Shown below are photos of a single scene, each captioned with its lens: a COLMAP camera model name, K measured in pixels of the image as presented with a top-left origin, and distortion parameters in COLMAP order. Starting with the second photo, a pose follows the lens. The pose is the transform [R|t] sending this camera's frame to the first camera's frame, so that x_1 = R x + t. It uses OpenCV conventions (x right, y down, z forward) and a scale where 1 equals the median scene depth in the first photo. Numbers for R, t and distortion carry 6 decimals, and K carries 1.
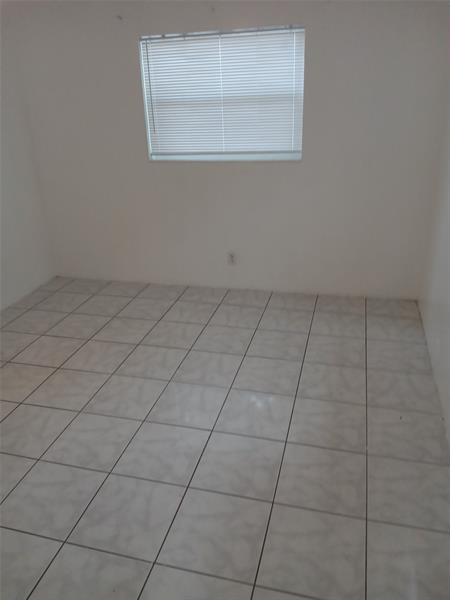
lens RADIAL K [[474.8, 0, 225.0], [0, 474.8, 300.0], [0, 0, 1]] dist [0.102842, -0.196997]
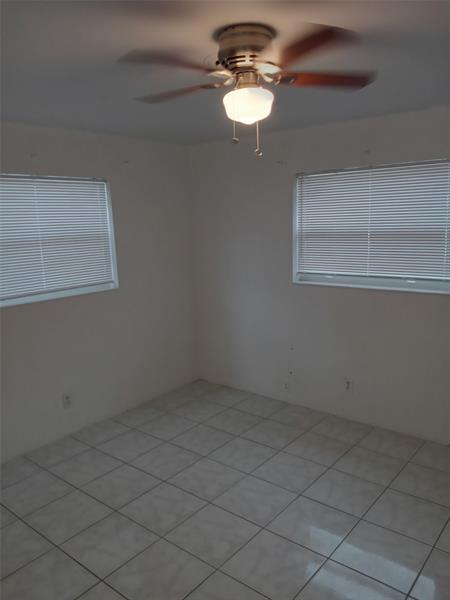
lens RADIAL K [[474.8, 0, 225.0], [0, 474.8, 300.0], [0, 0, 1]] dist [0.102842, -0.196997]
pose [[0.408378, -0.132642, 0.903124, -0.768329], [0.383611, 0.922715, -0.037943, -0.132172], [-0.828293, 0.361944, 0.427700, 0.337844]]
